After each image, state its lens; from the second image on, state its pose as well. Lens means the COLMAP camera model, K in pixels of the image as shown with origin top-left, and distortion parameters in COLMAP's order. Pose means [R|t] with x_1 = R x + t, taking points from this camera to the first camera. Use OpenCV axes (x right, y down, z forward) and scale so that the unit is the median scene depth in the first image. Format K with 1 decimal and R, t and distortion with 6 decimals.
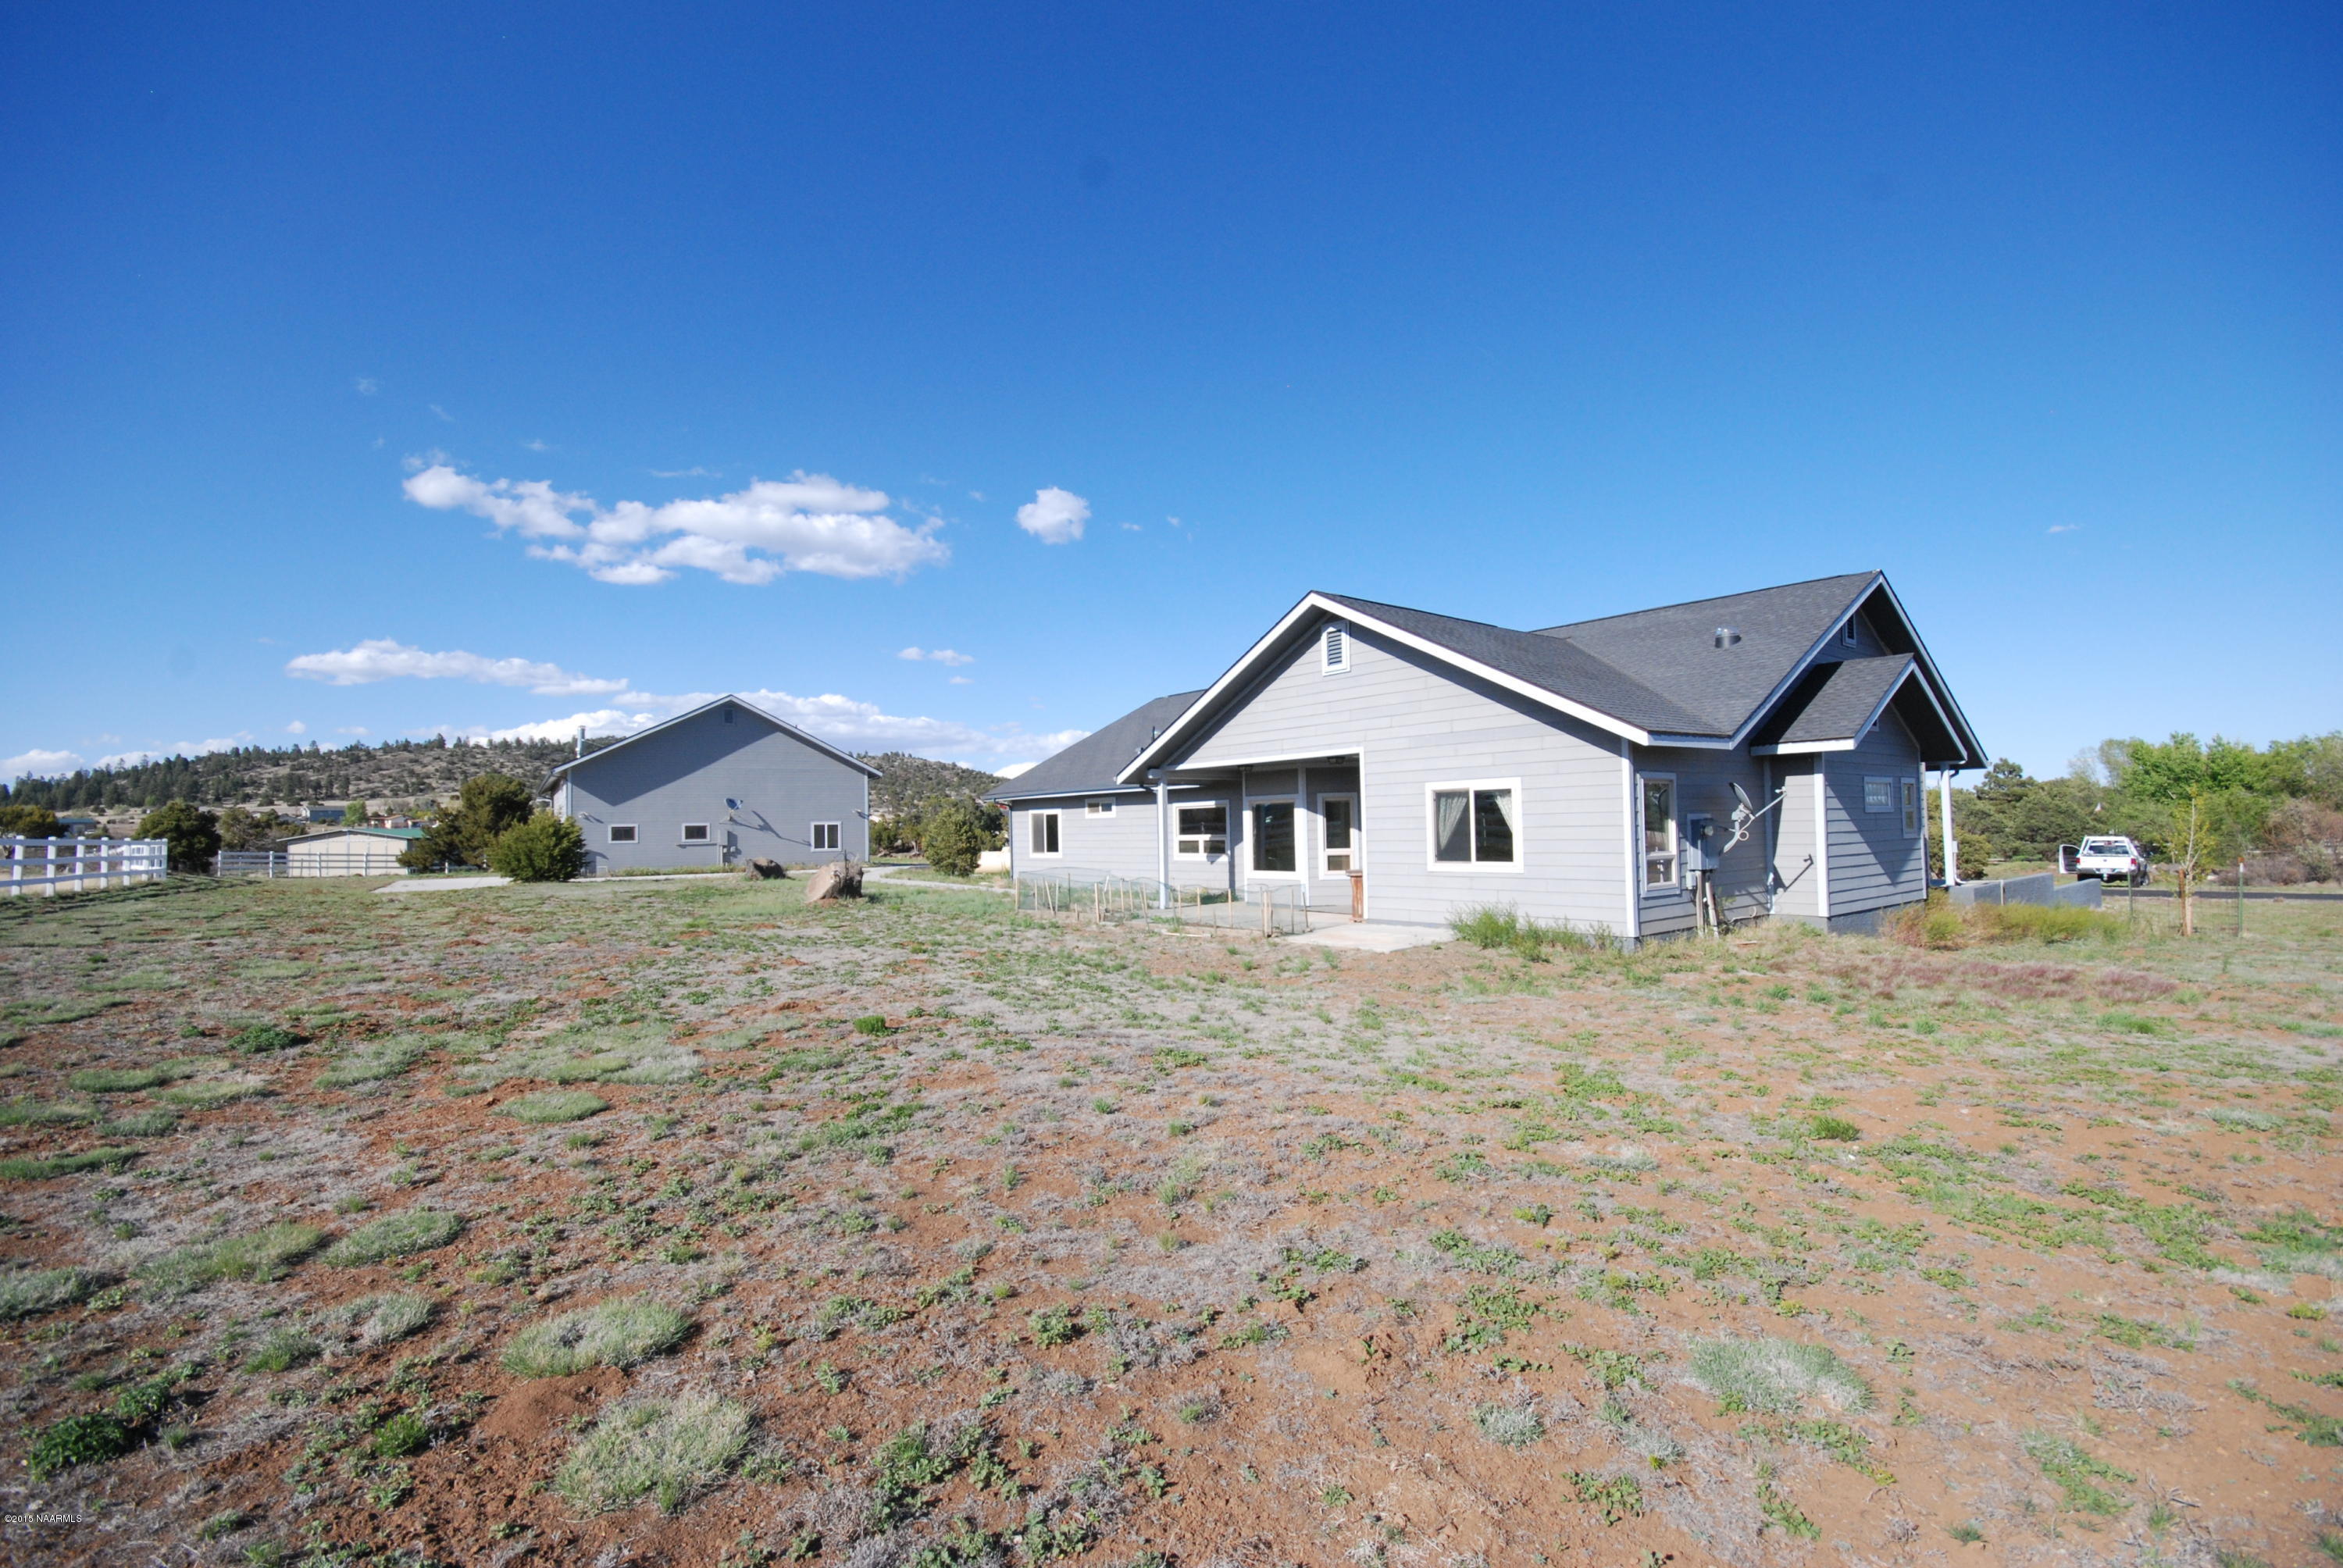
lens RADIAL K [[1028.5, 0, 1176.9], [0, 1028.5, 789.8], [0, 0, 1]] dist [0.002438, -0.007095]
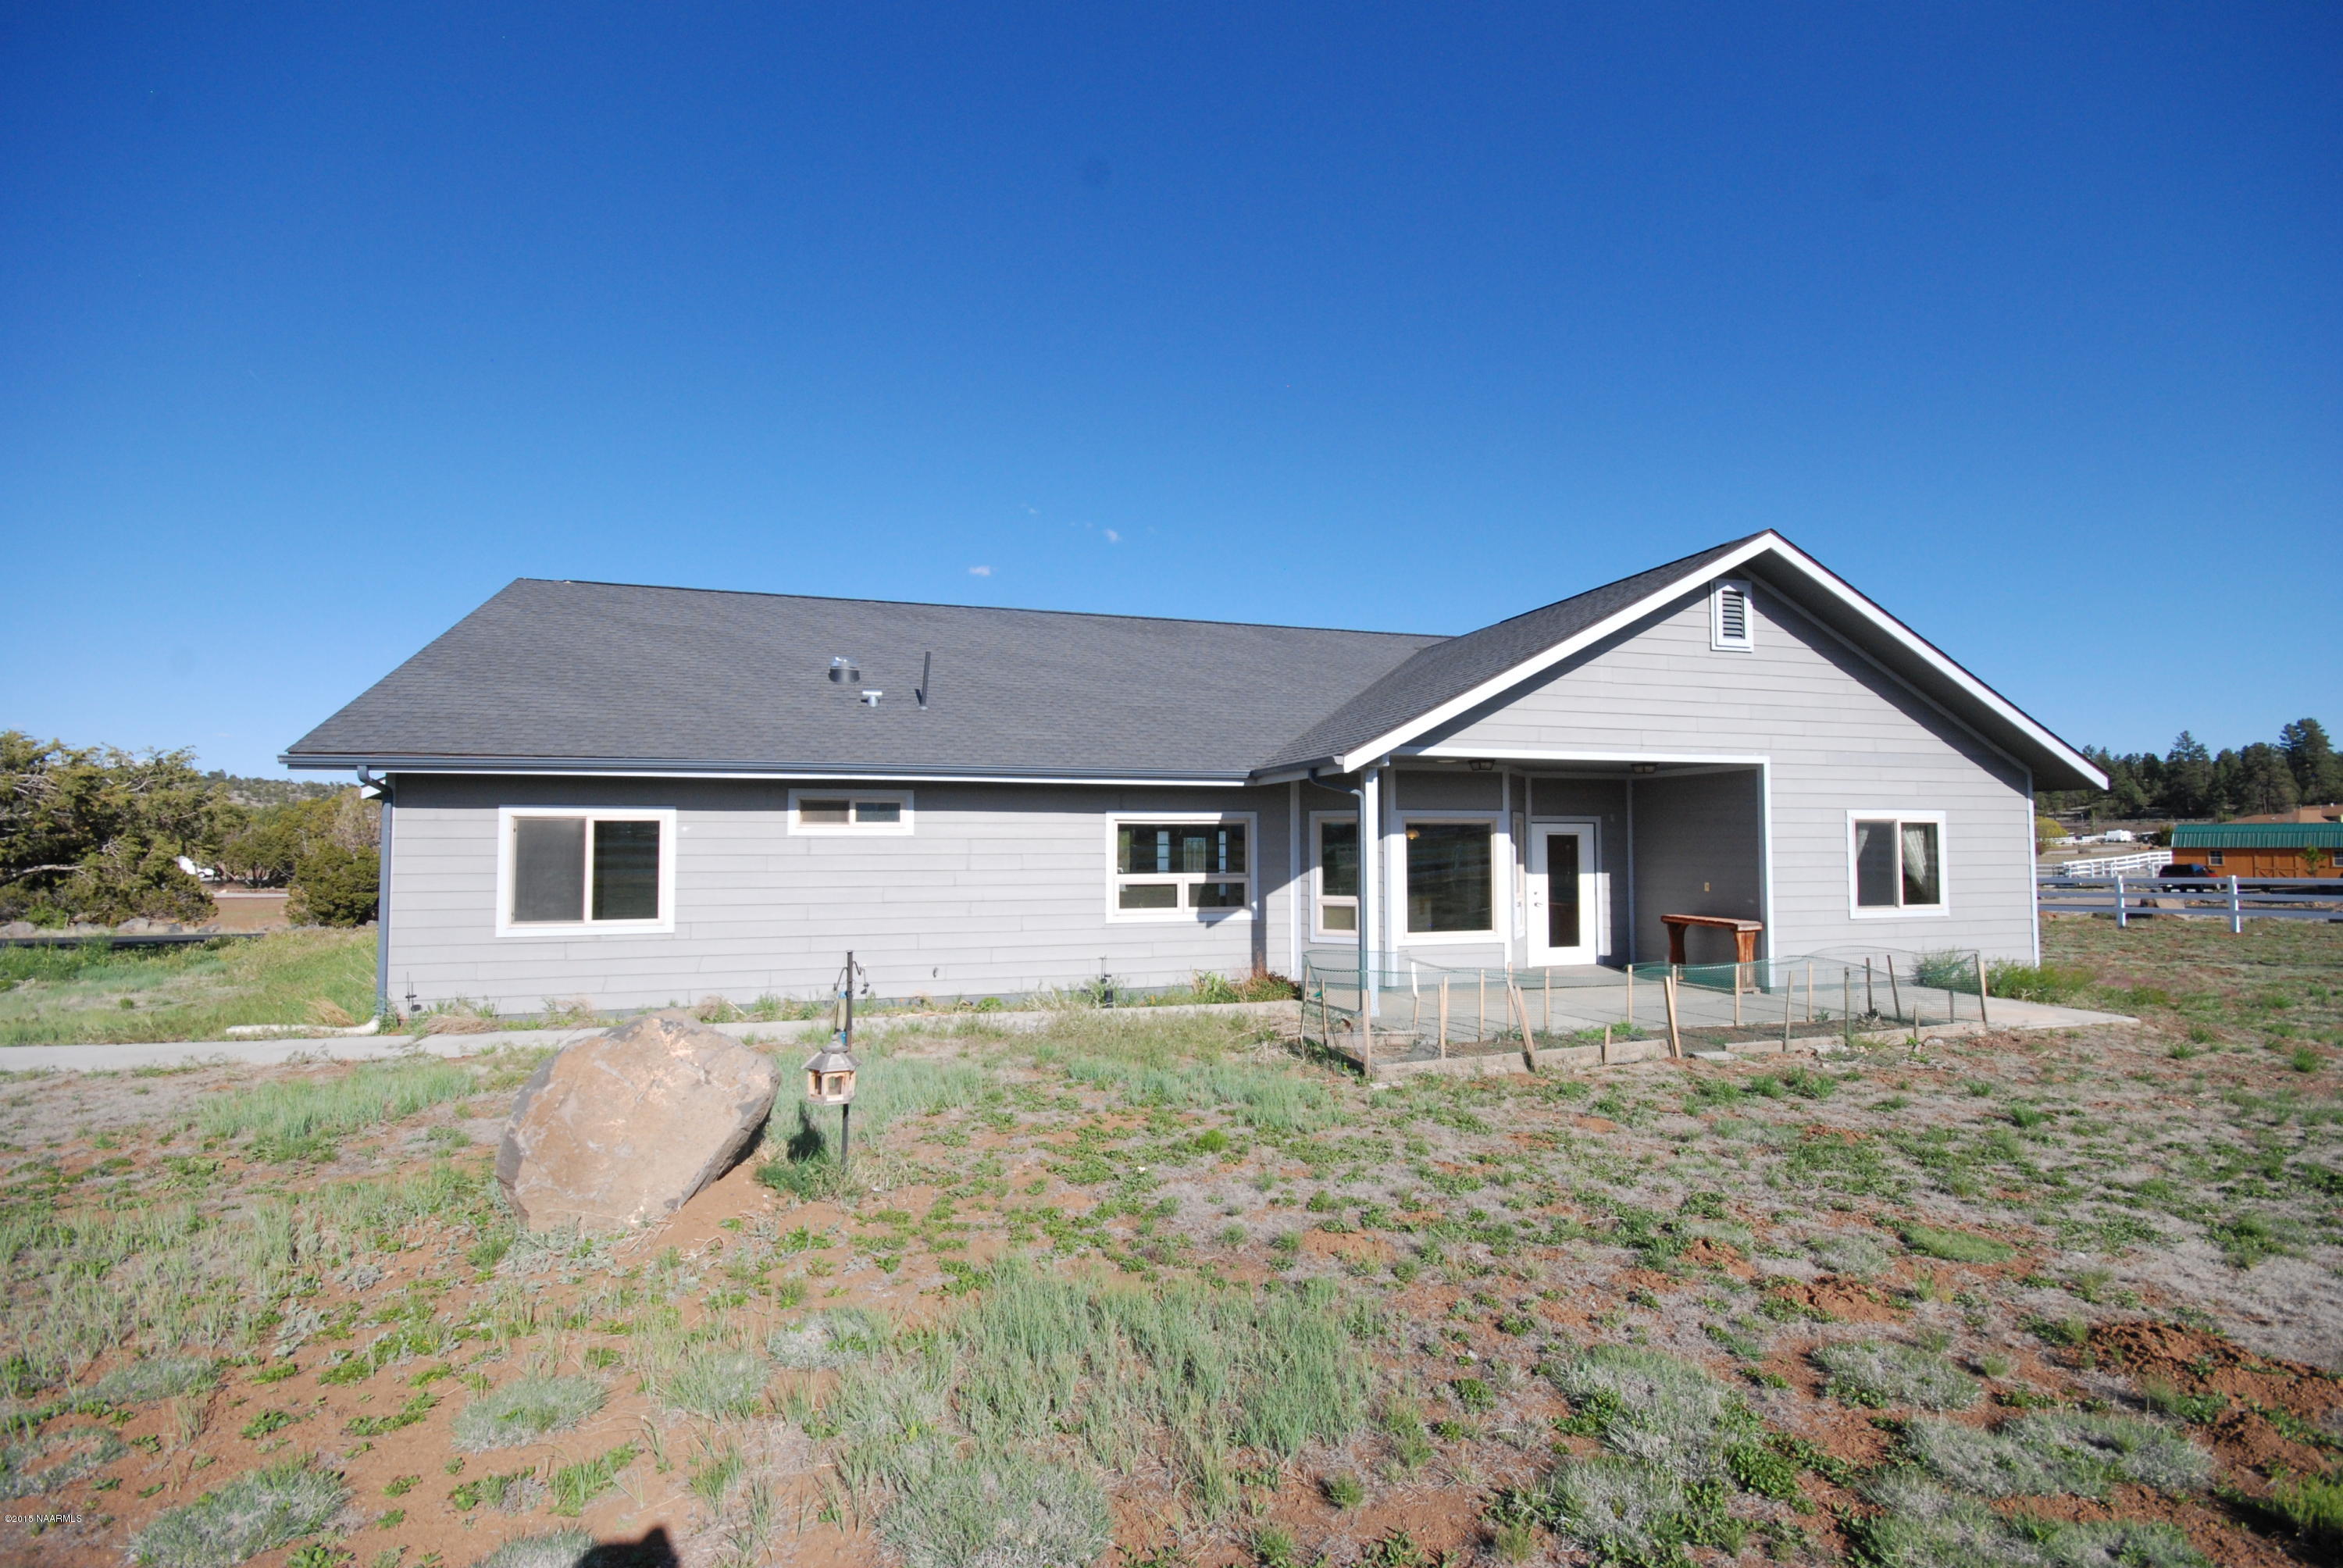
lens RADIAL K [[1028.5, 0, 1176.9], [0, 1028.5, 789.8], [0, 0, 1]] dist [0.002438, -0.007095]
pose [[0.393710, 0.081321, 0.915631, -0.511817], [-0.039839, 0.996653, -0.071387, 0.040692], [-0.918371, -0.008372, 0.395632, 0.837036]]
